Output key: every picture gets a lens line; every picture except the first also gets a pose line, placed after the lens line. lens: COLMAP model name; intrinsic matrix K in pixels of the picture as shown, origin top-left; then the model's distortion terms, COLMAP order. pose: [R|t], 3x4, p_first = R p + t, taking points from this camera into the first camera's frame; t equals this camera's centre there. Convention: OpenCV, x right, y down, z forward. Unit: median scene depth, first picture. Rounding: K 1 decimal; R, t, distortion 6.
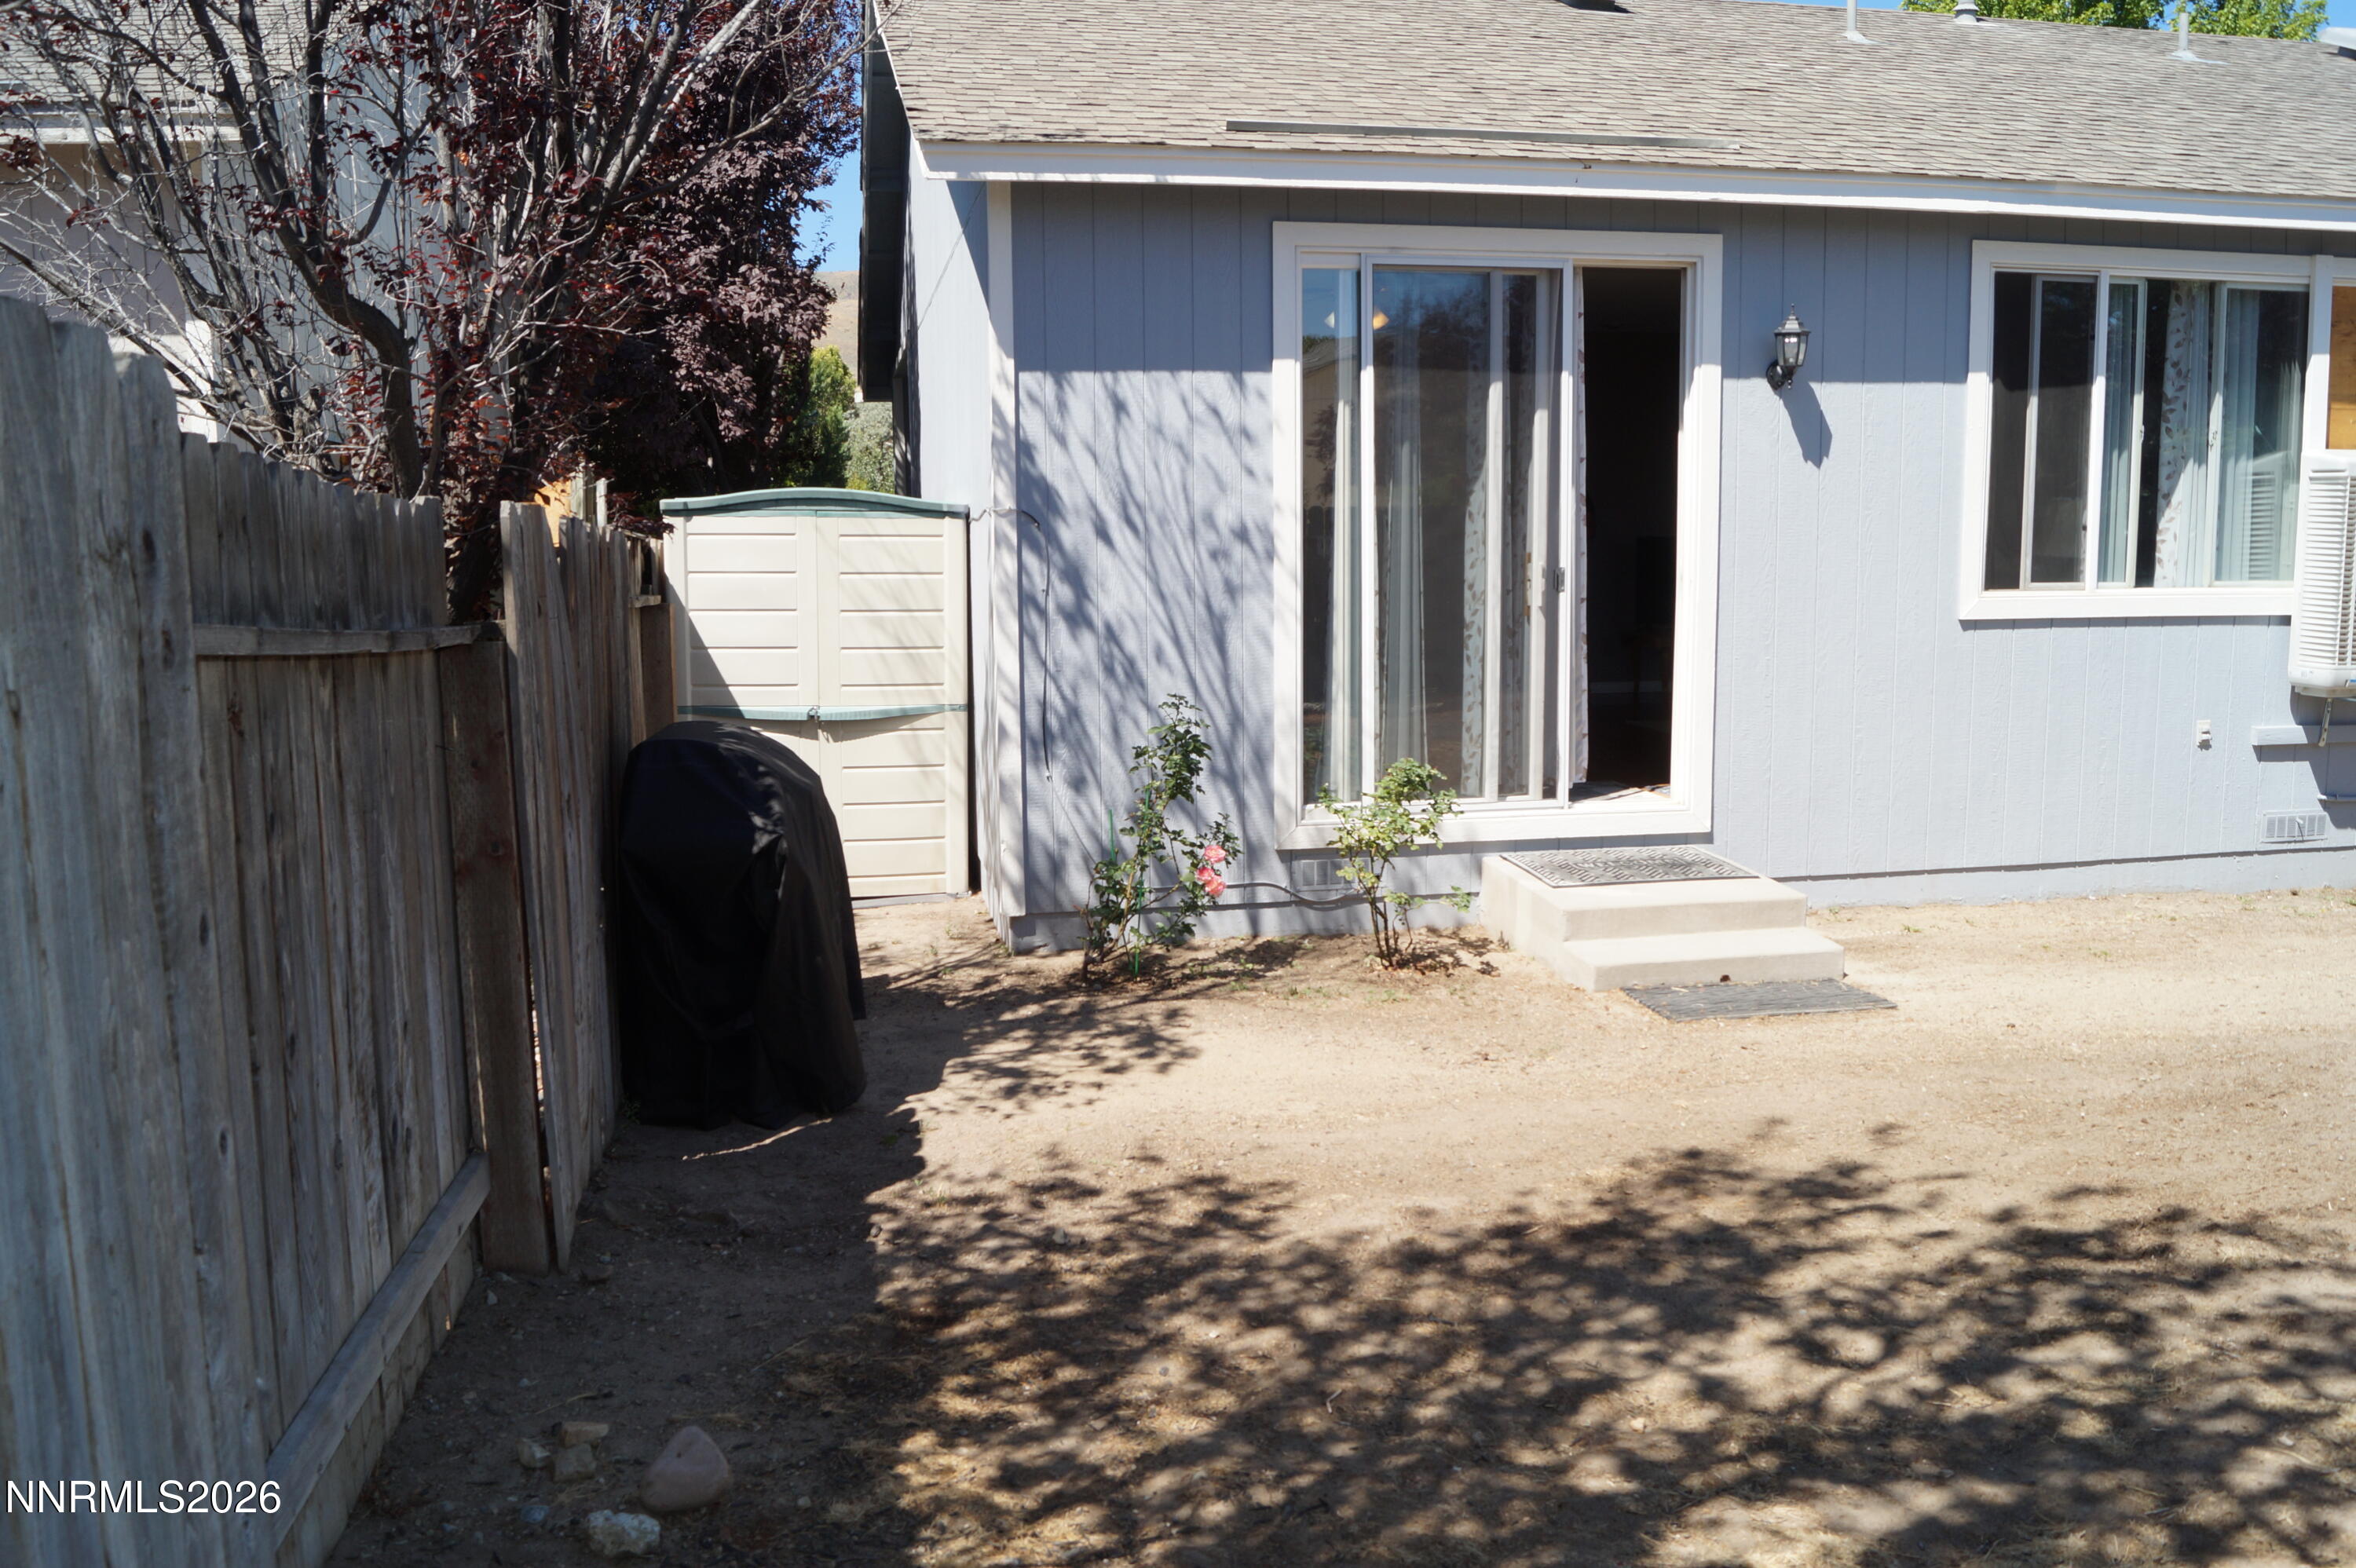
lens RADIAL K [[1860.0, 0, 1179.2], [0, 1860.0, 781.0], [0, 0, 1]] dist [-0.081749, 0.012066]
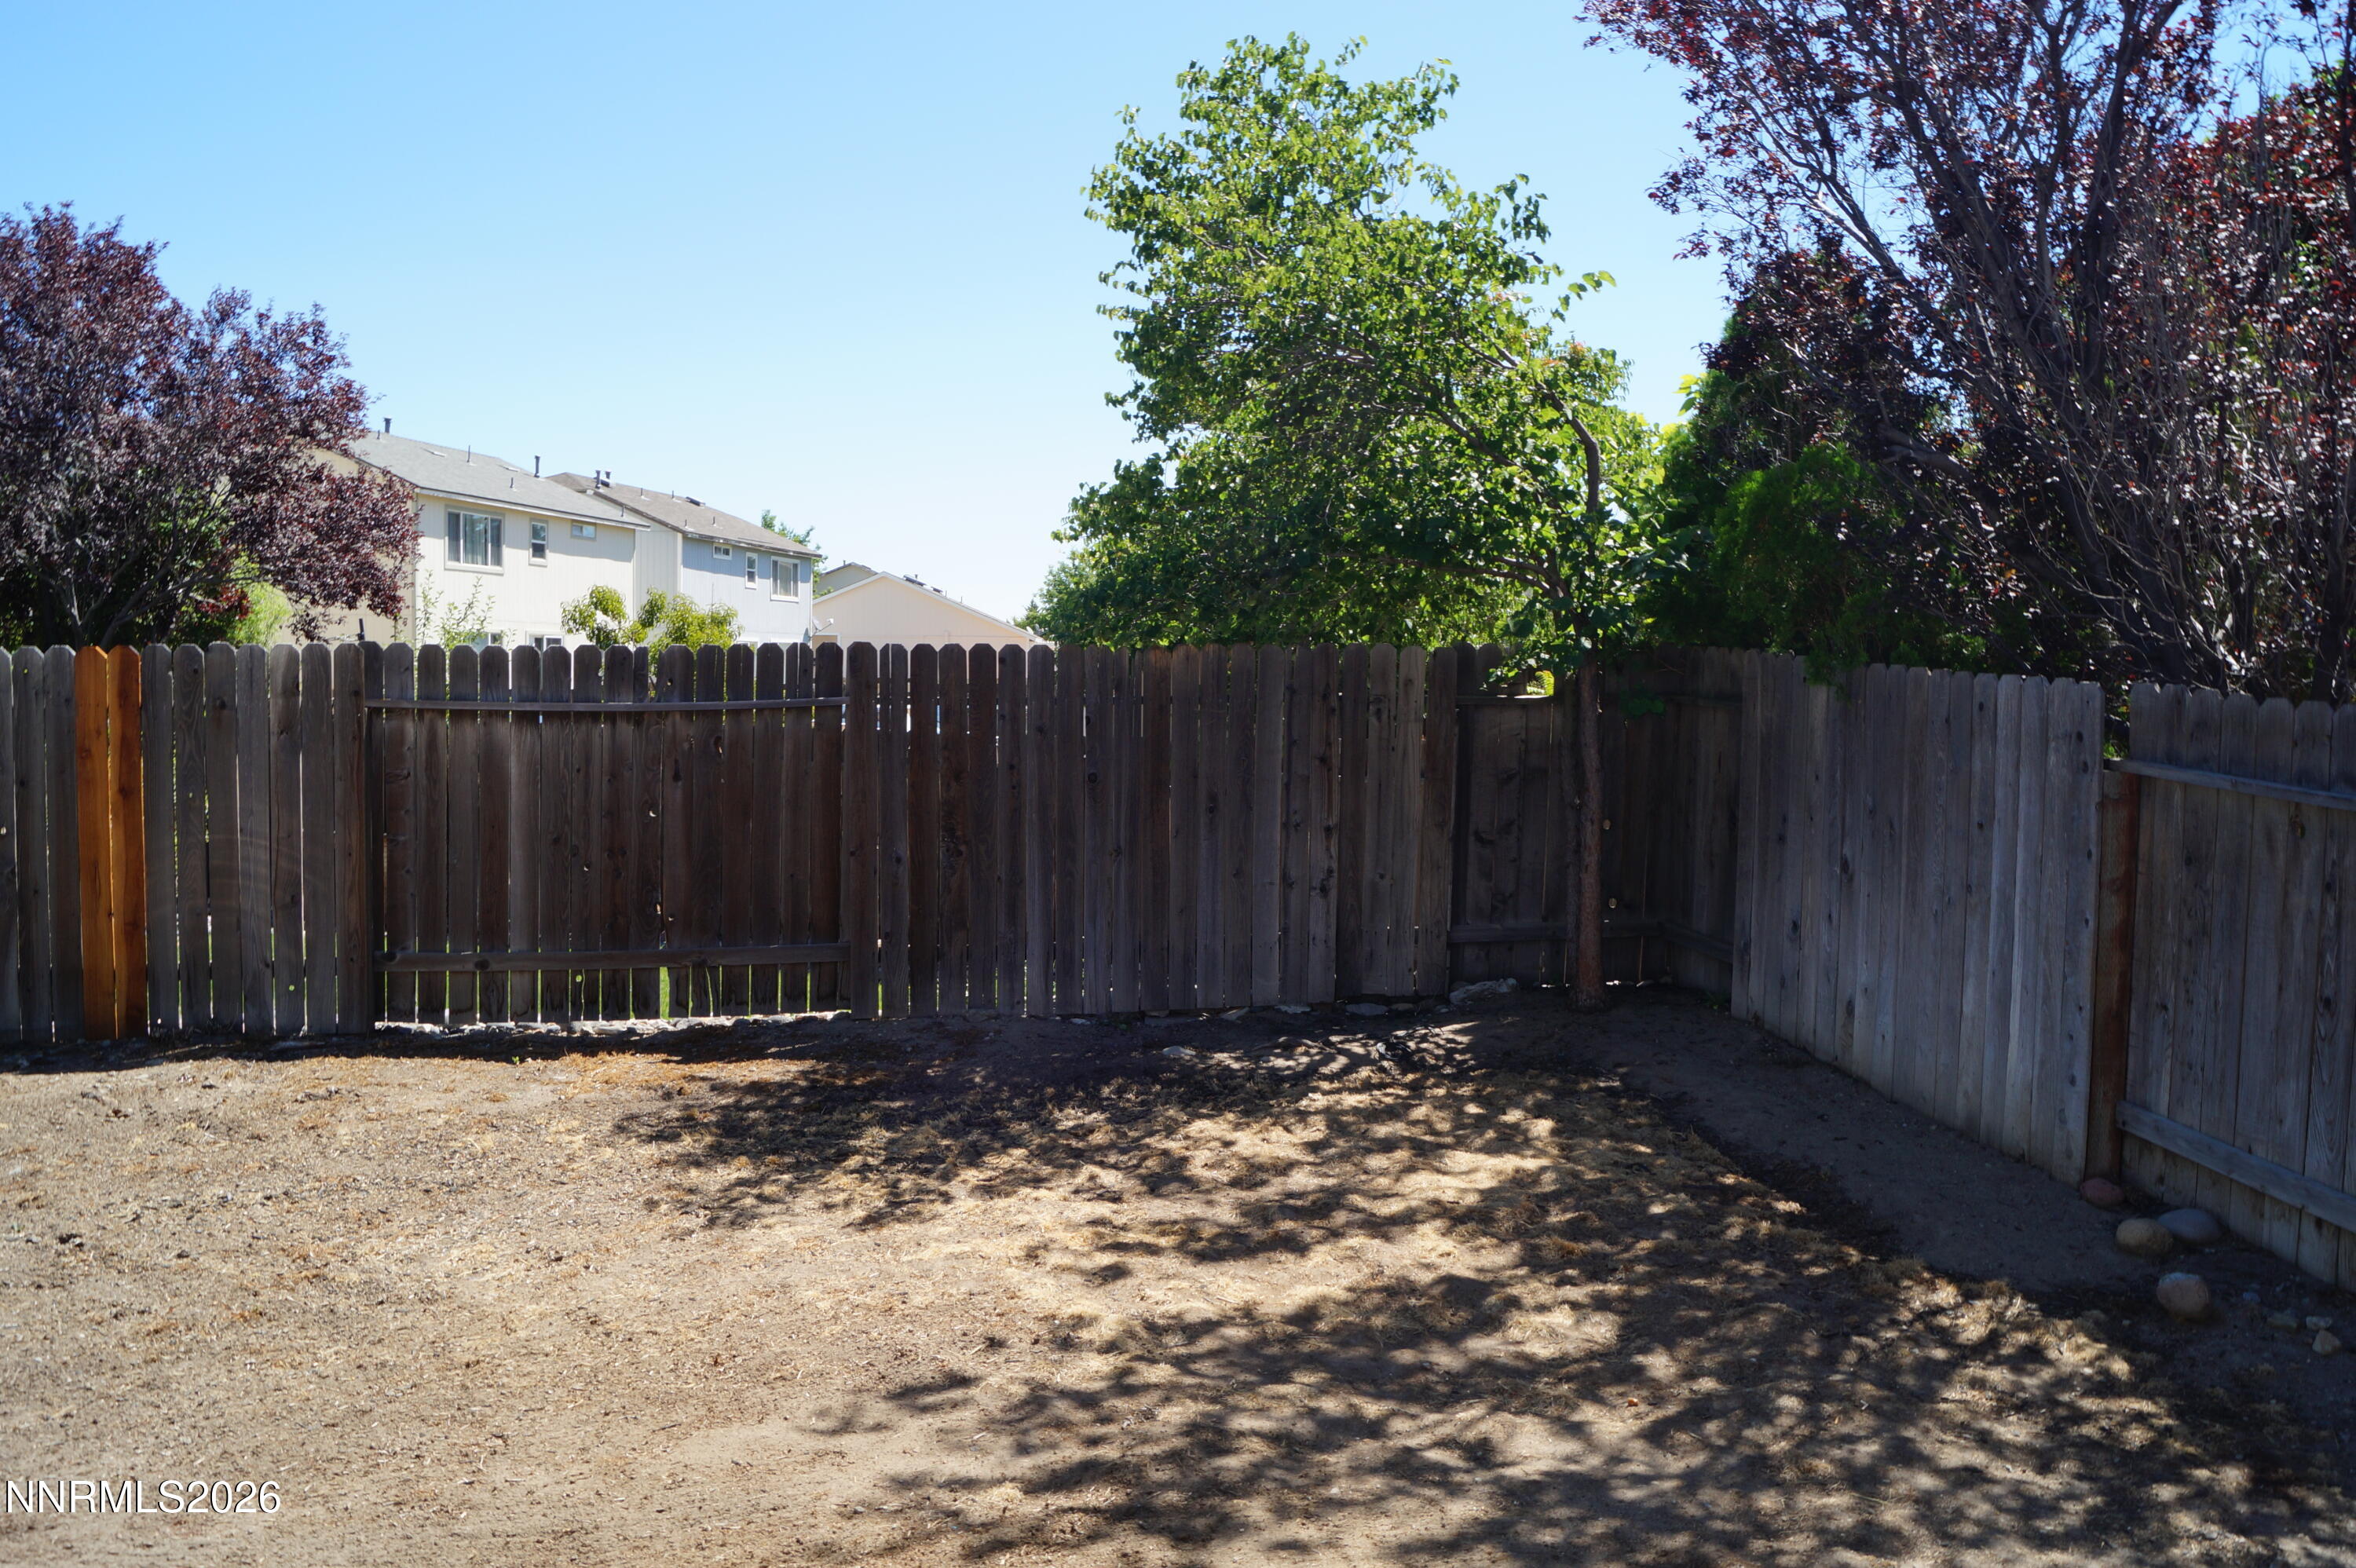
lens RADIAL K [[1860.0, 0, 1176.6], [0, 1860.0, 780.9], [0, 0, 1]] dist [-0.081749, 0.012066]
pose [[-0.999959, -0.008682, 0.002443, 0.551302], [-0.008046, 0.981101, 0.193328, -0.334106], [-0.004076, 0.193301, -0.981131, 2.102452]]
